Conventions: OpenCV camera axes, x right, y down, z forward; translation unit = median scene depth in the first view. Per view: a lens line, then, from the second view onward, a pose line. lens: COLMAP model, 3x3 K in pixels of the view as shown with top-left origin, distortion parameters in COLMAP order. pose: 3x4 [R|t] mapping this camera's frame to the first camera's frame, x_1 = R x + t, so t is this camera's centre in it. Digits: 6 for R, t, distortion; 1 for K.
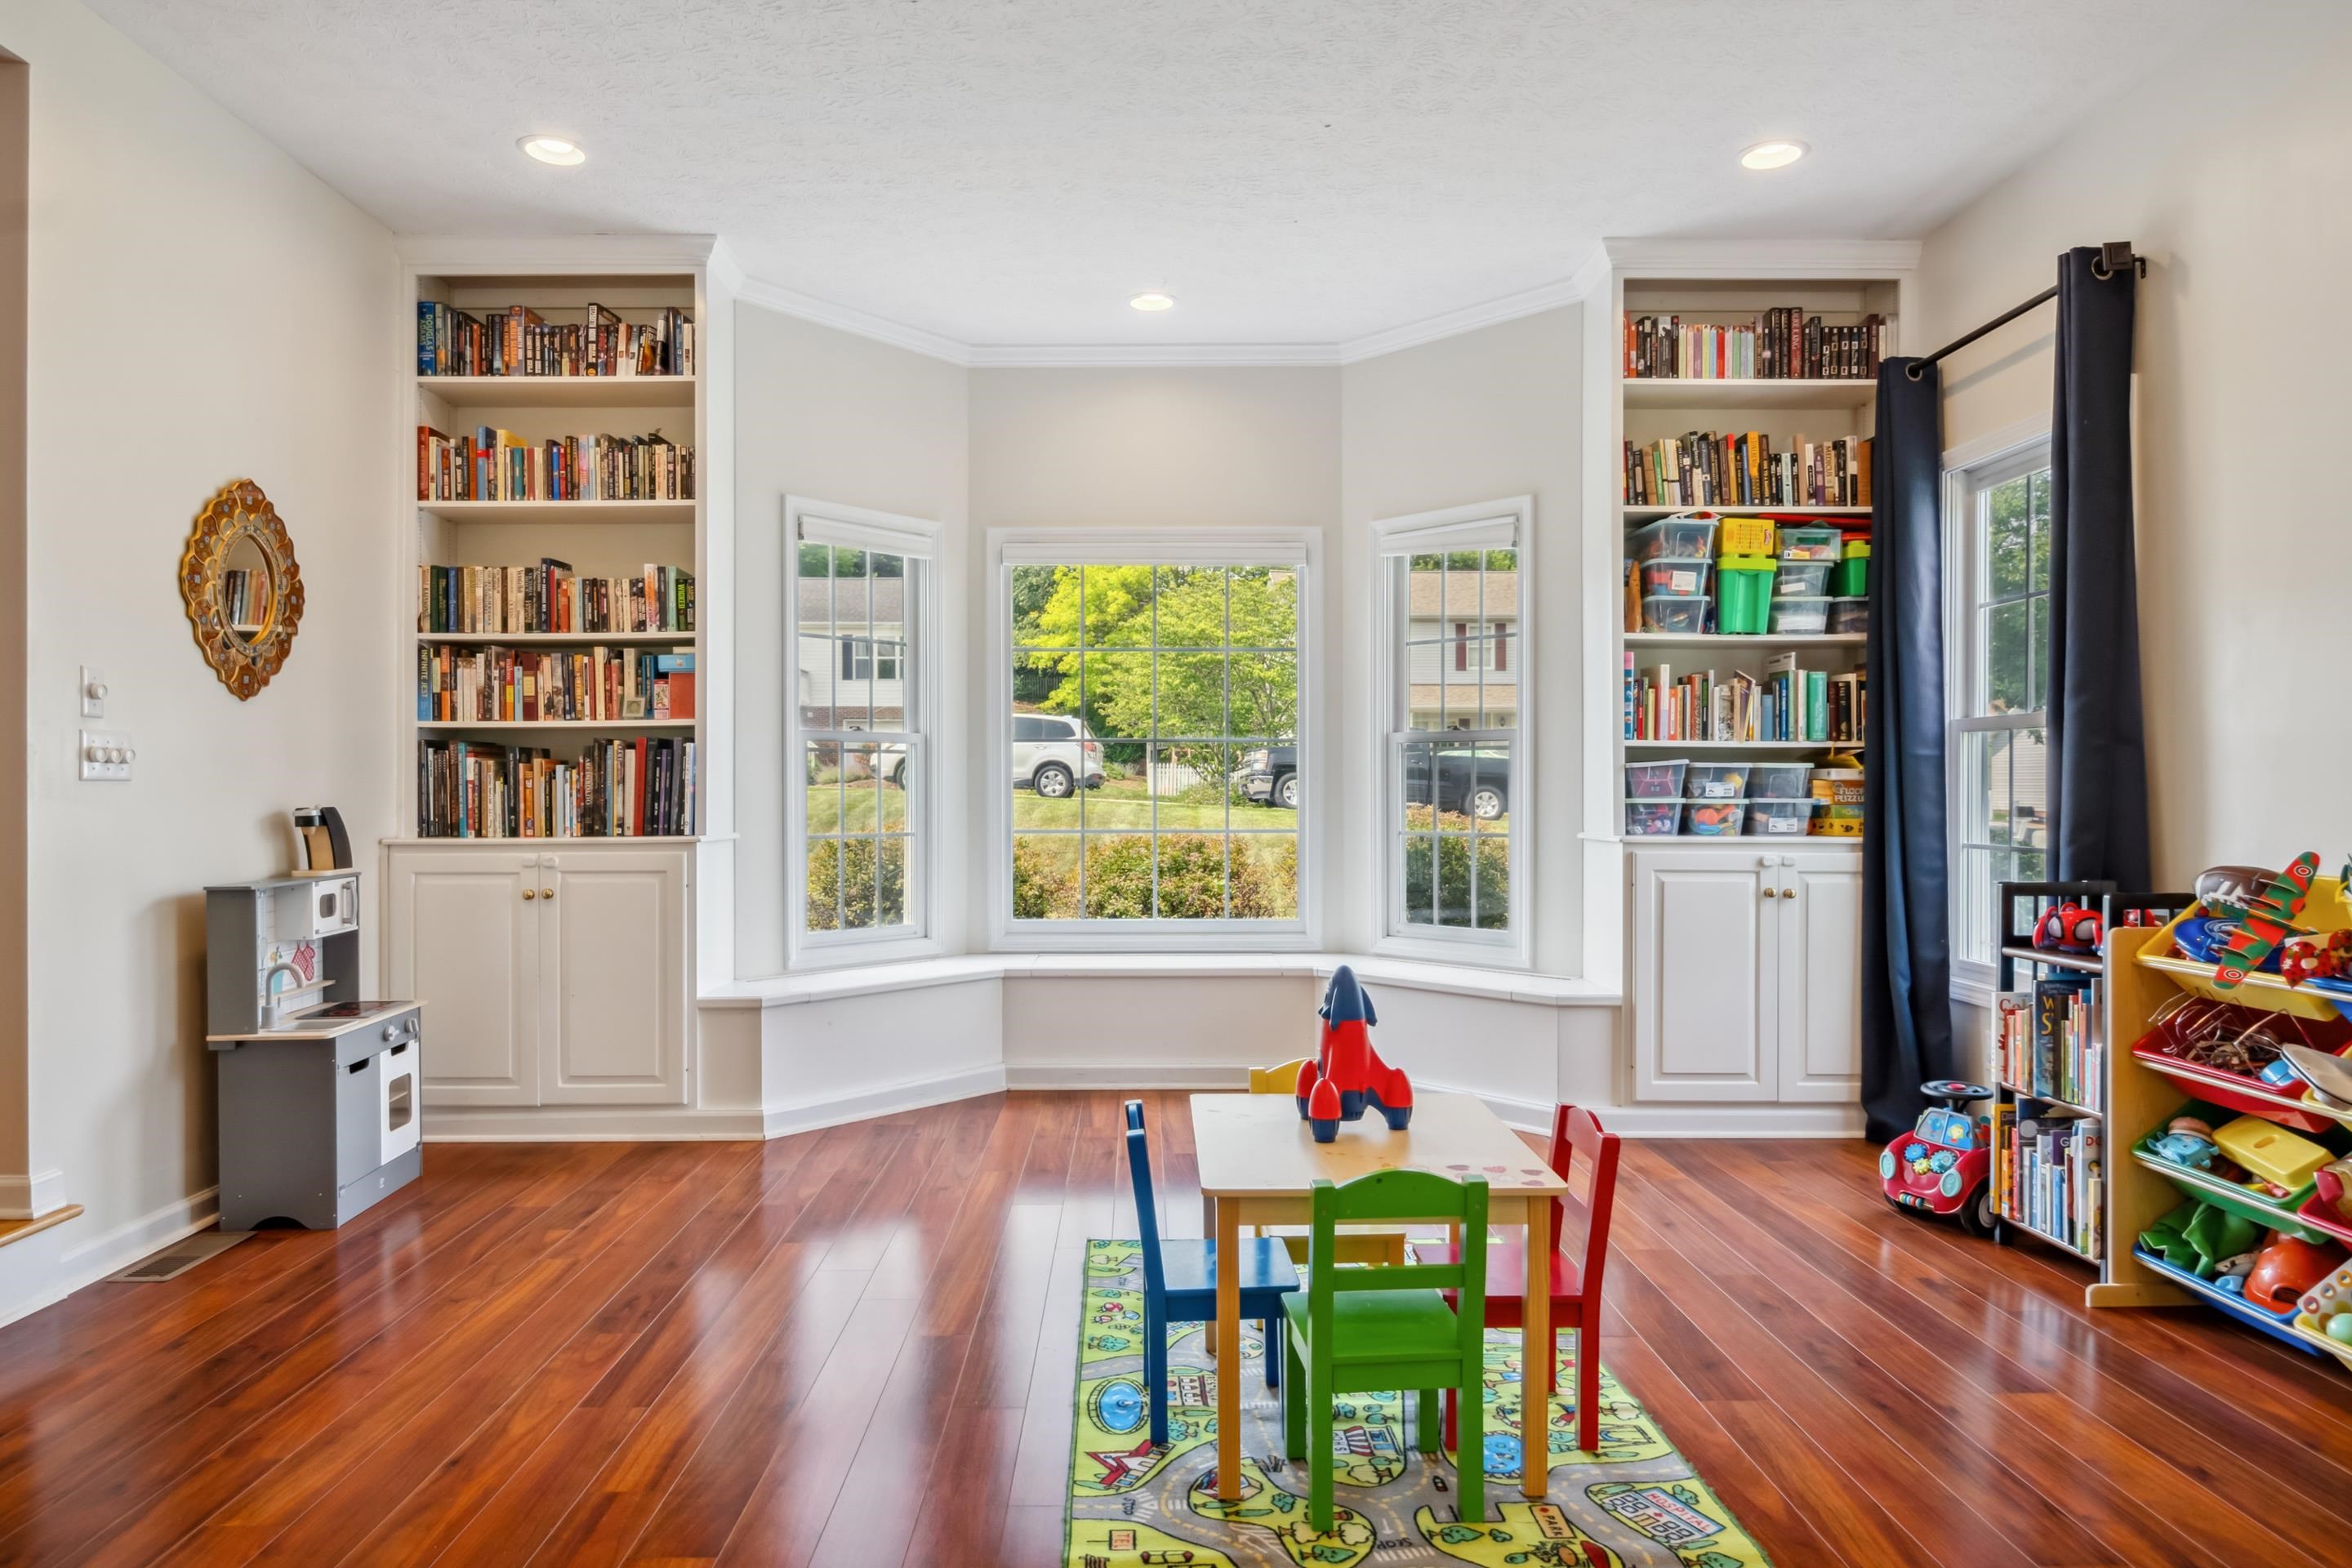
lens RADIAL K [[1401.4, 0, 1175.5], [0, 1401.4, 787.7], [0, 0, 1]] dist [-0.002228, -0.007742]
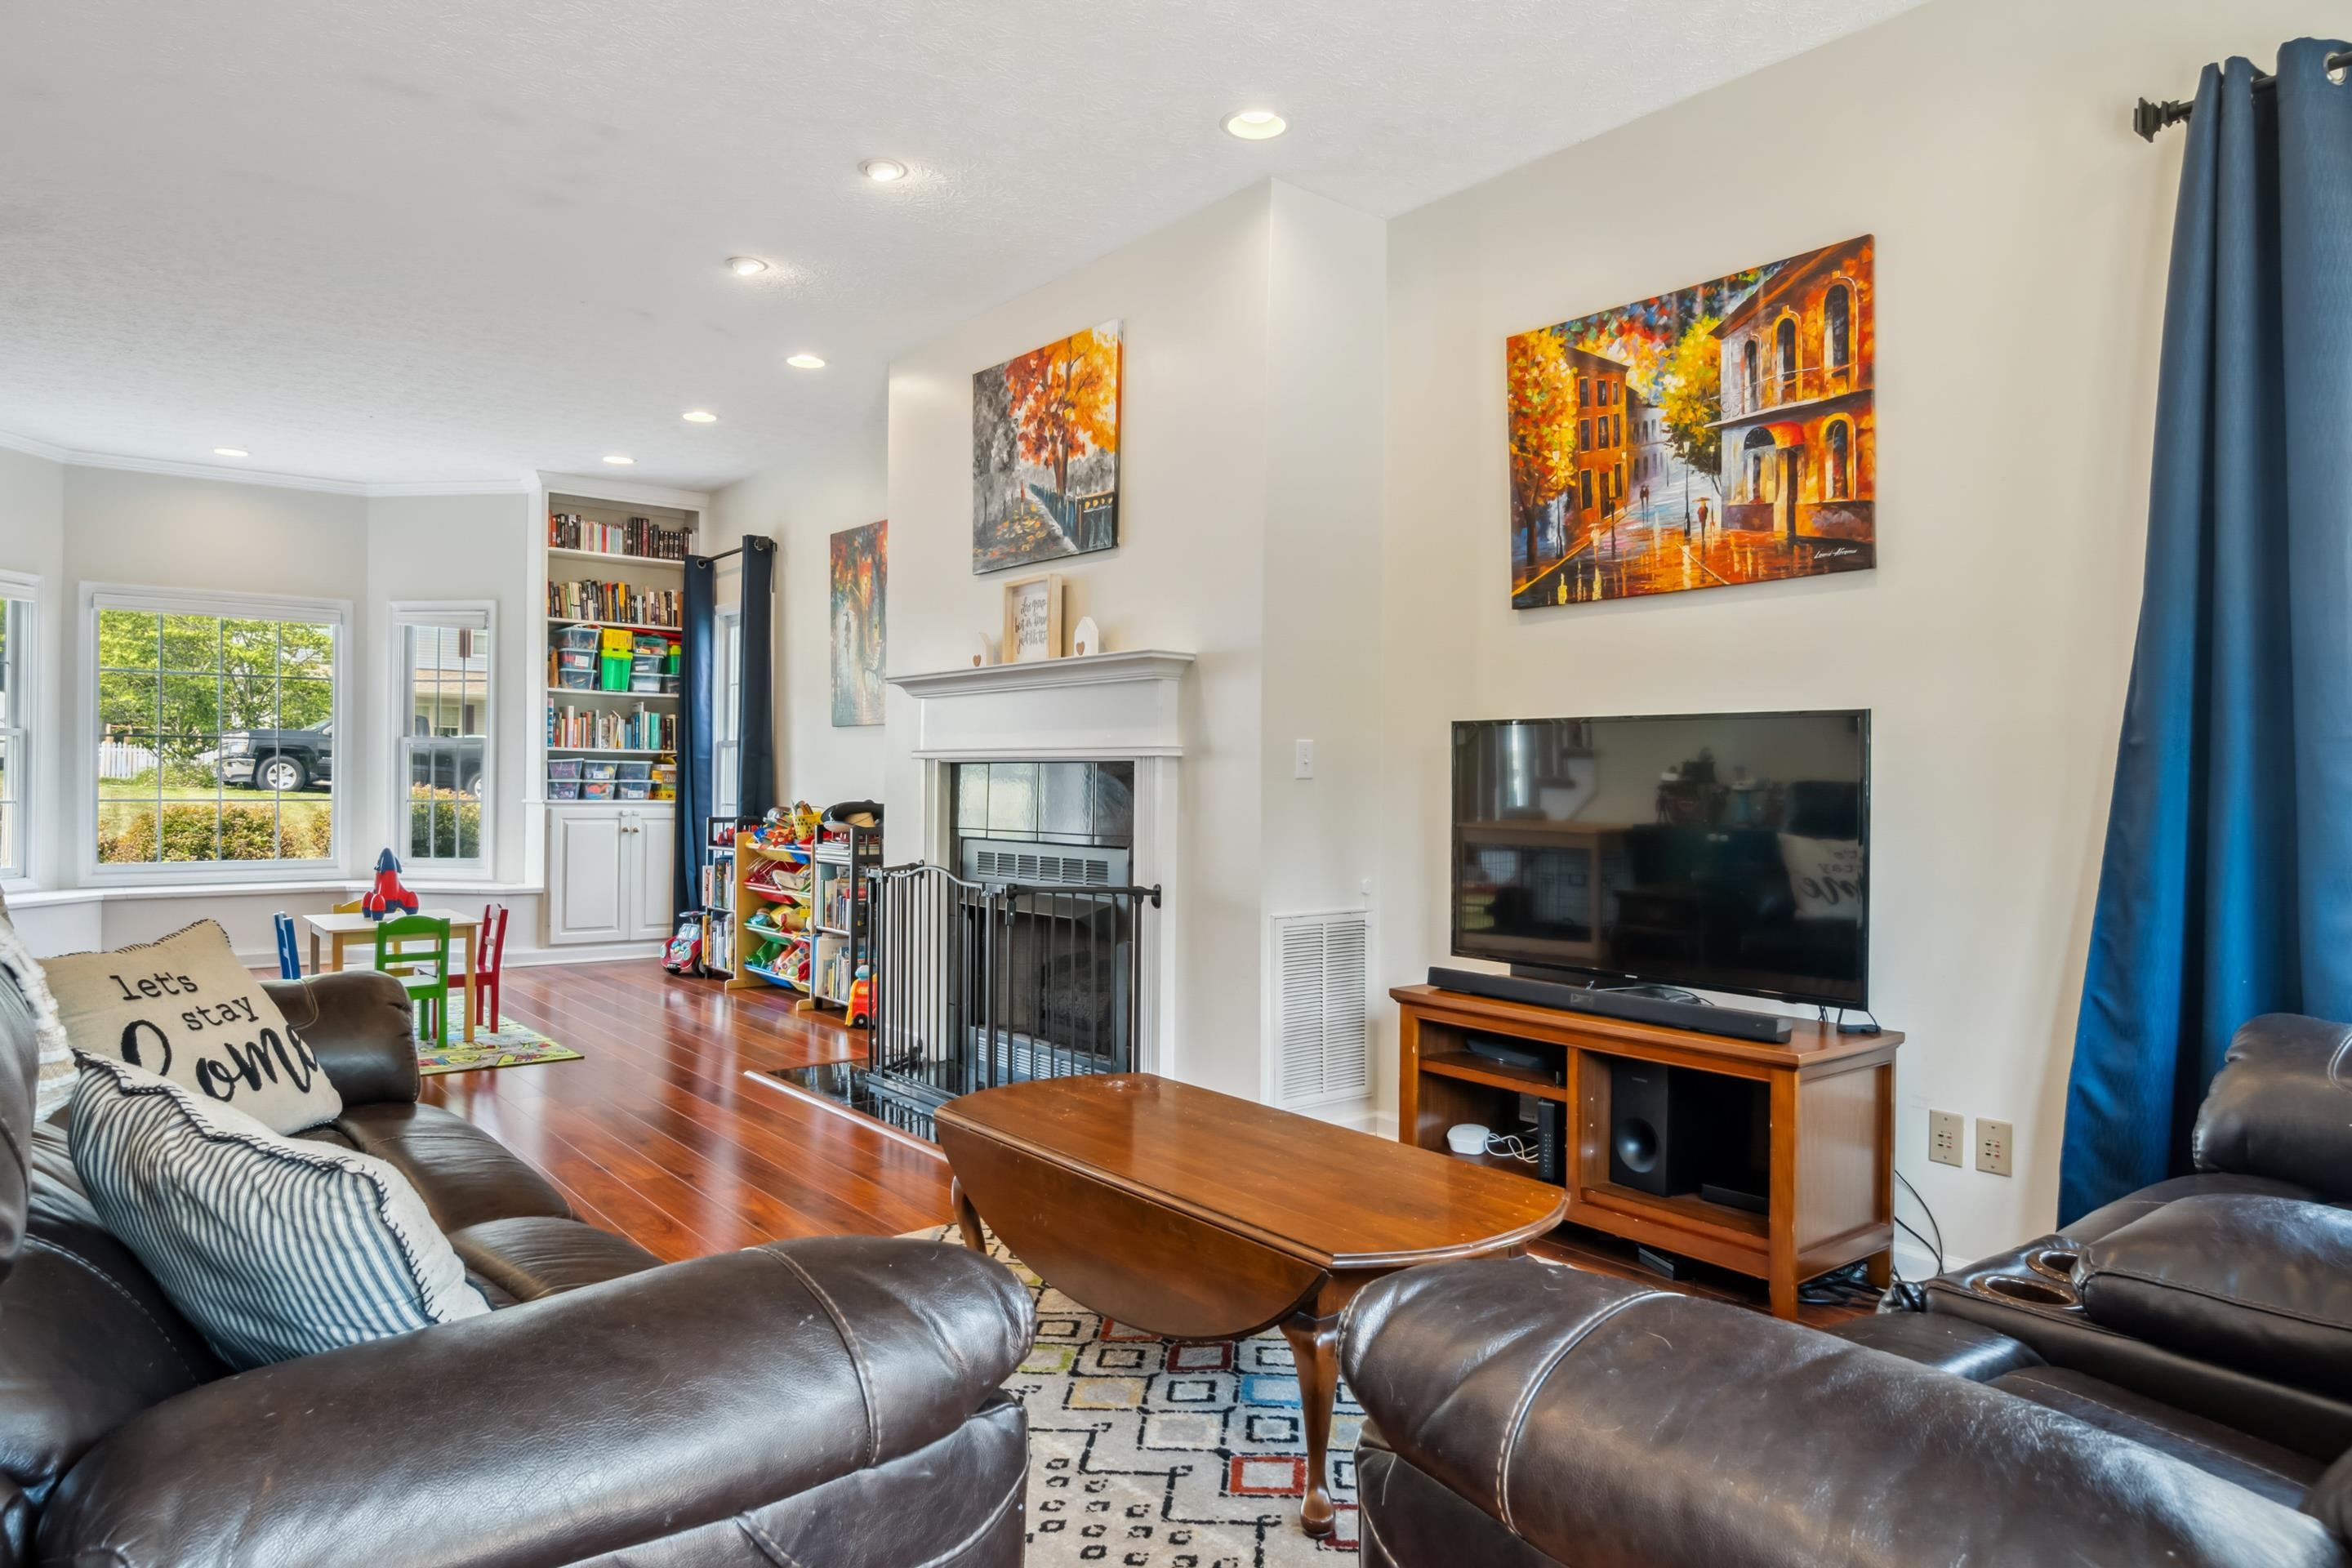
lens RADIAL K [[1401.4, 0, 1146.6], [0, 1401.4, 782.4], [0, 0, 1]] dist [-0.002228, -0.007742]
pose [[0.795021, 0.006999, 0.606541, -0.160303], [-0.010011, 0.999949, 0.001583, 0.001097], [-0.606499, -0.007330, 0.795051, -0.907523]]
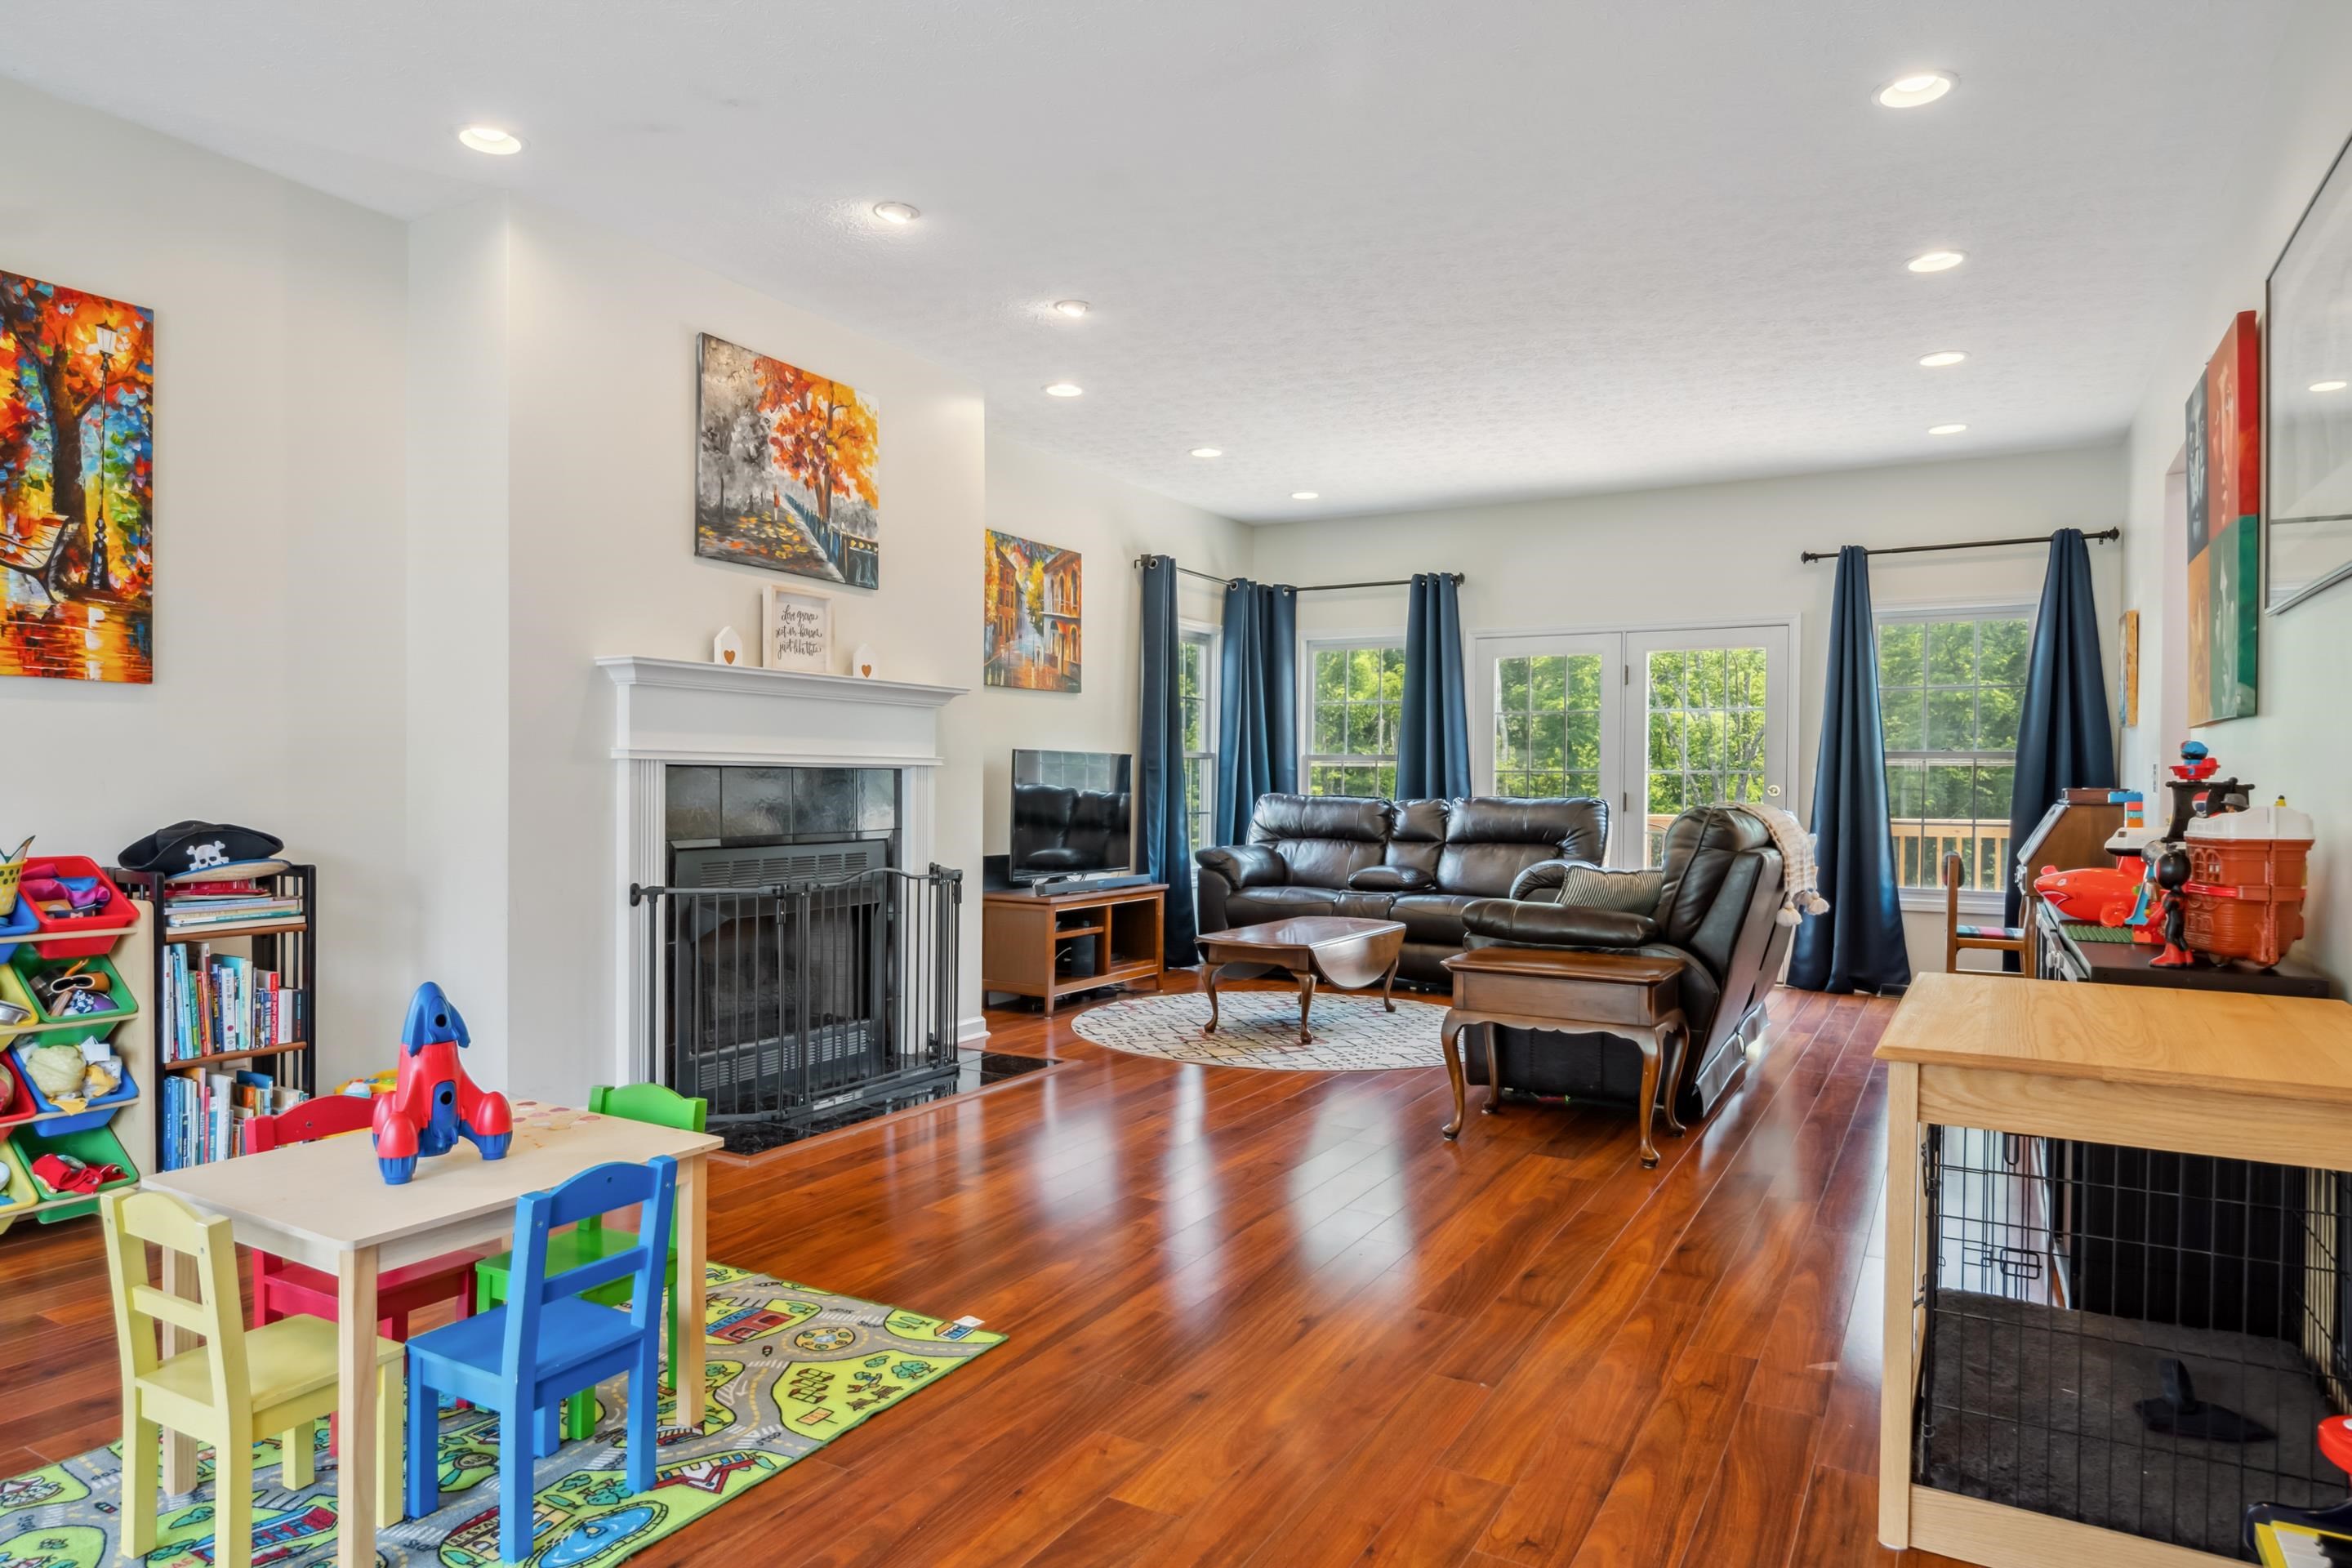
lens RADIAL K [[1401.4, 0, 1174.7], [0, 1401.4, 789.3], [0, 0, 1]] dist [-0.002228, -0.007742]
pose [[-0.862698, -0.003865, 0.505705, -0.399542], [-0.001703, 0.999987, 0.004736, -0.000860], [-0.505717, 0.003225, -0.862694, 0.826365]]
